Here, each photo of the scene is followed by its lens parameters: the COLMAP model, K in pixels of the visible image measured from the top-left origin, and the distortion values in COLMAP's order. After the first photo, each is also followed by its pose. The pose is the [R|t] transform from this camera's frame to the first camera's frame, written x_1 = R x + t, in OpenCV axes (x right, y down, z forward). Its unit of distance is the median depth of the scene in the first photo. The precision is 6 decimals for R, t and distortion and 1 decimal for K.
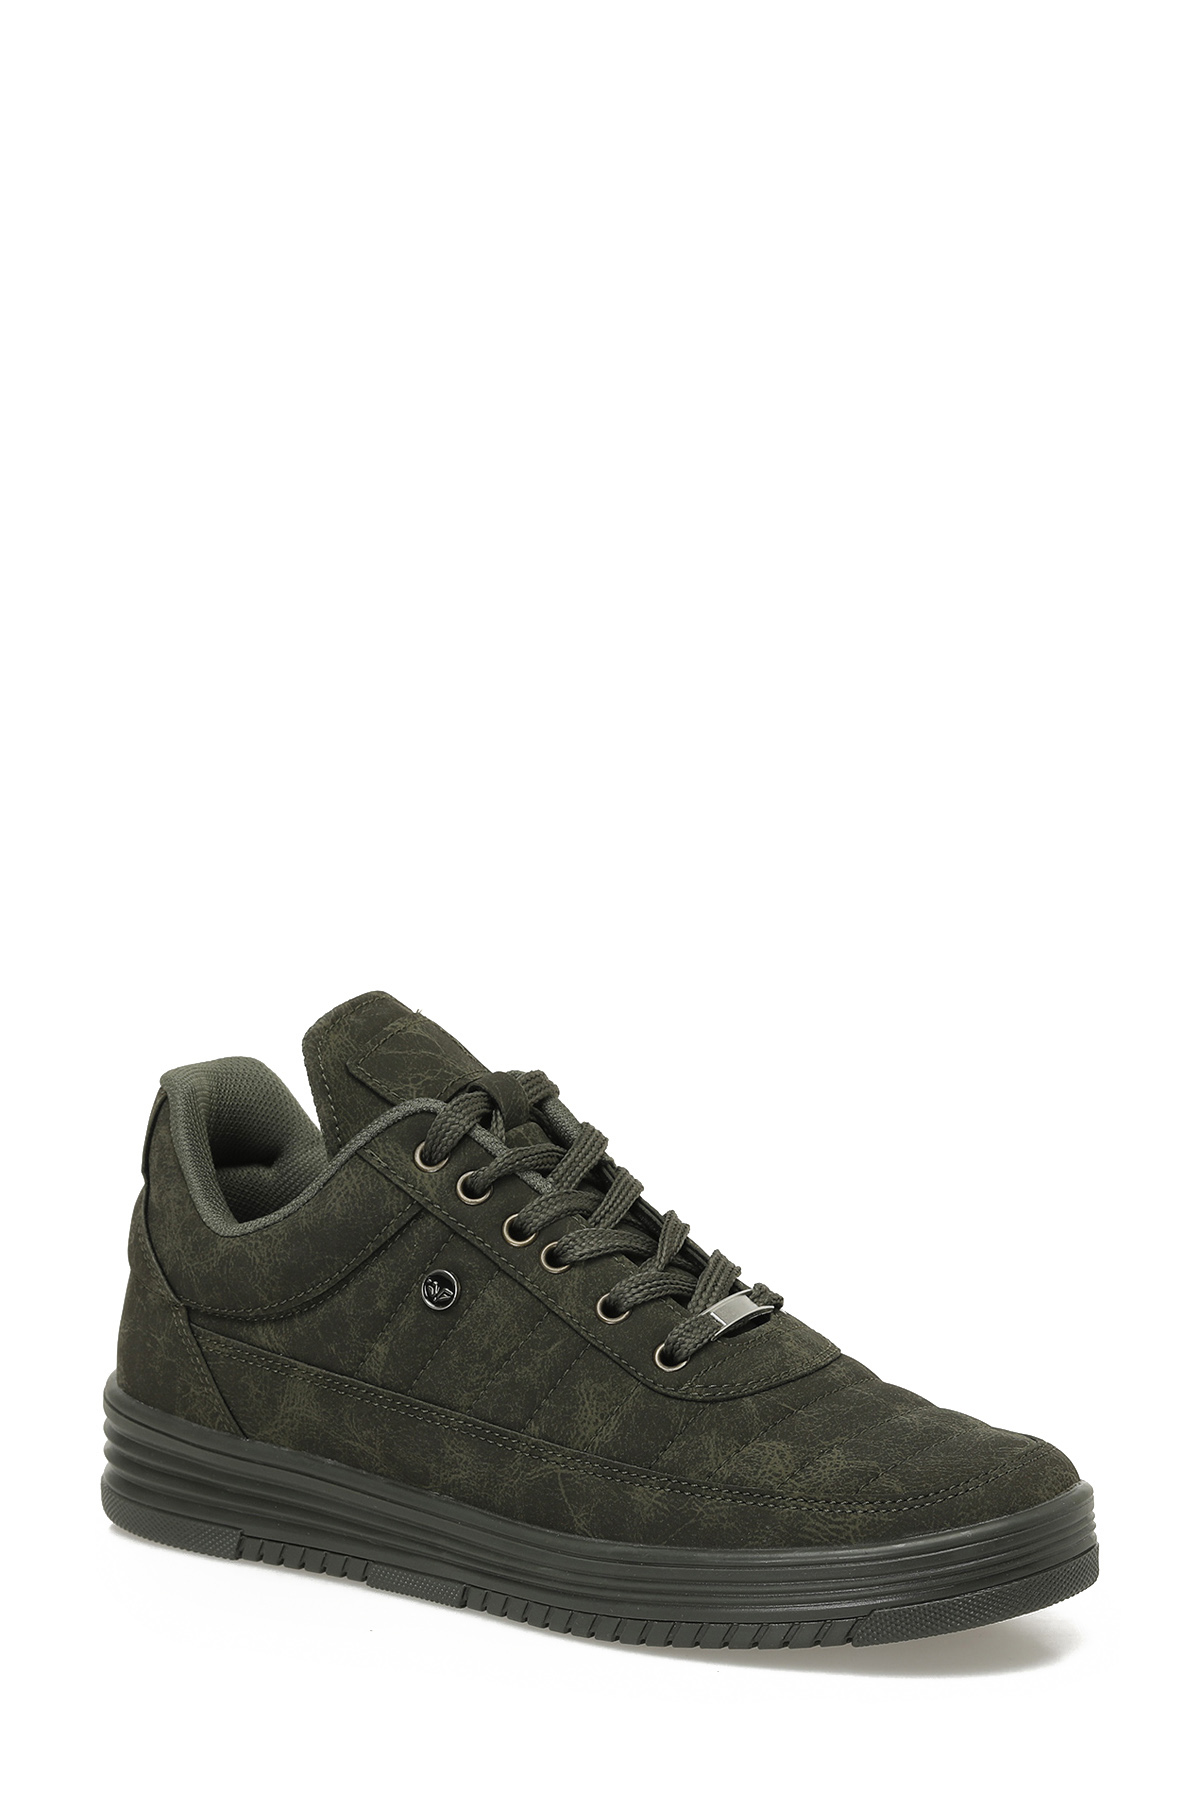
lens RADIAL K [[5625.9, 0, 600.0], [0, 5625.9, 900.0], [0, 0, 1]] dist [-0.021905, 0.330946]
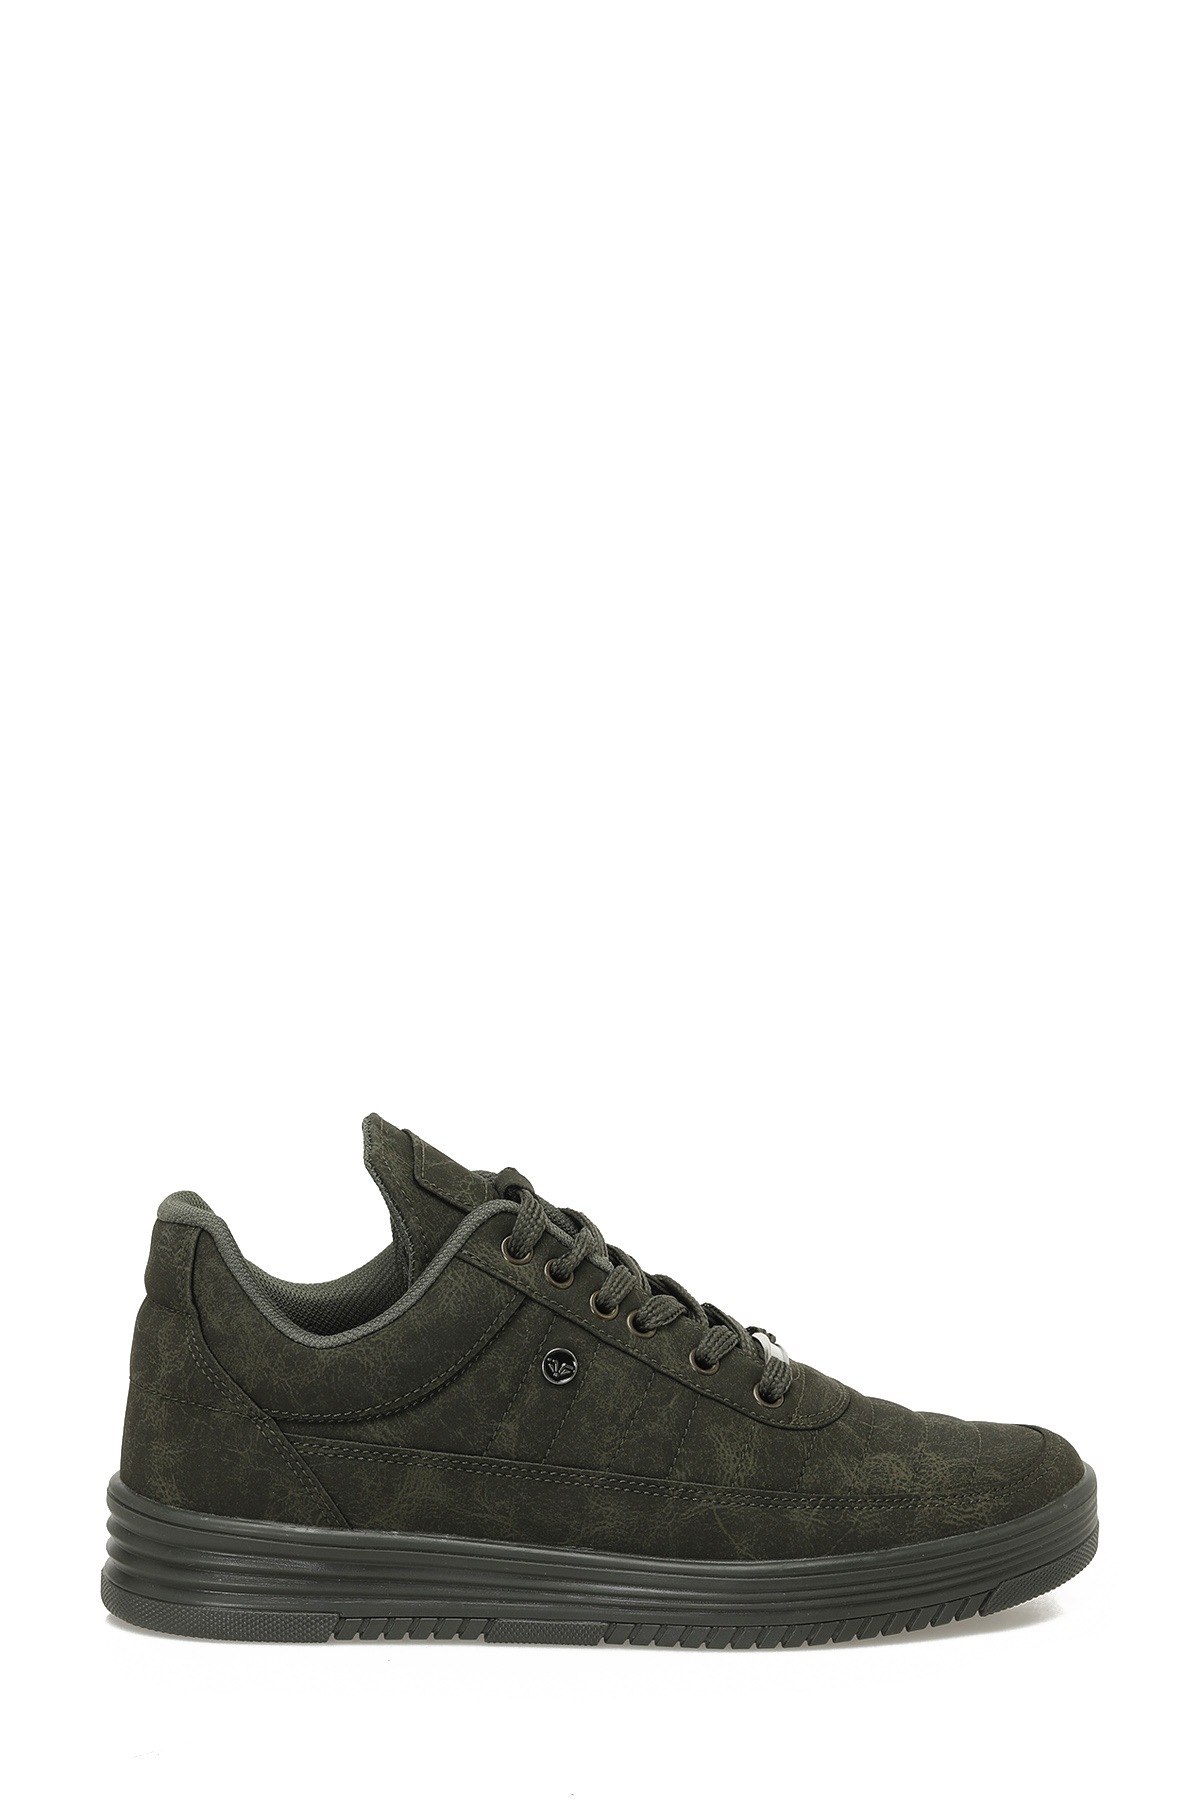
lens RADIAL K [[5625.9, 0, 600.0], [0, 5625.9, 900.0], [0, 0, 1]] dist [-0.021905, 0.330946]
pose [[0.873274, -0.094998, 0.477878, -0.547004], [0.099053, 0.994941, 0.016777, -0.041201], [-0.477054, 0.032685, 0.878266, 0.006791]]
